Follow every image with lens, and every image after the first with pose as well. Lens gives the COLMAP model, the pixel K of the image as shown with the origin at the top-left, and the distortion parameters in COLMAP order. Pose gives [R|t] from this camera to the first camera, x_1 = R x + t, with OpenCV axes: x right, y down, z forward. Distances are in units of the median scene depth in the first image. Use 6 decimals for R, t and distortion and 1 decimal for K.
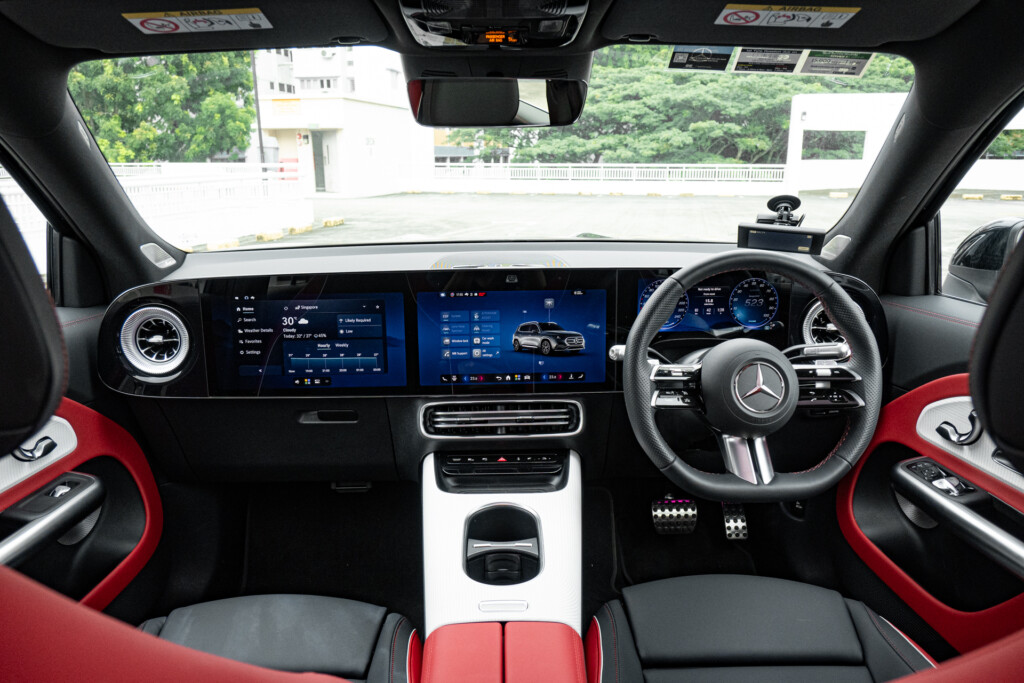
lens RADIAL K [[699.6, 0, 512.0], [0, 699.6, 341.5], [0, 0, 1]] dist [0.000228, 0.002032]
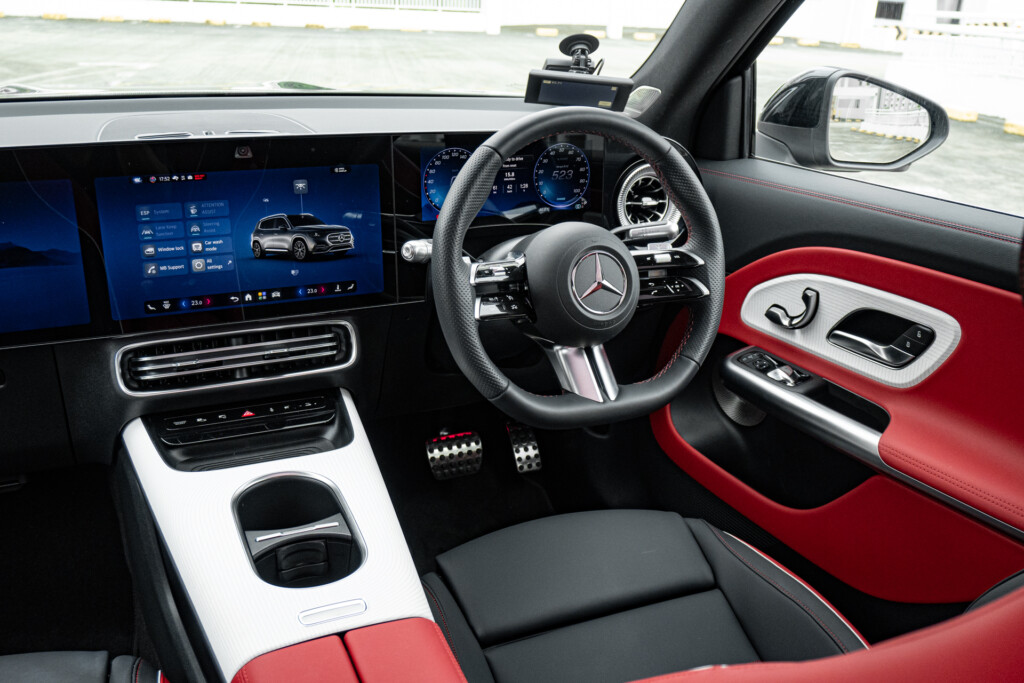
lens RADIAL K [[931.6, 0, 512.0], [0, 931.6, 341.5], [0, 0, 1]] dist [-0.001798, 0.000582]
pose [[0.919429, -0.104235, 0.379190, -0.121344], [0.058355, 0.989720, 0.130570, -0.010328], [-0.388902, -0.097922, 0.916060, 0.047912]]
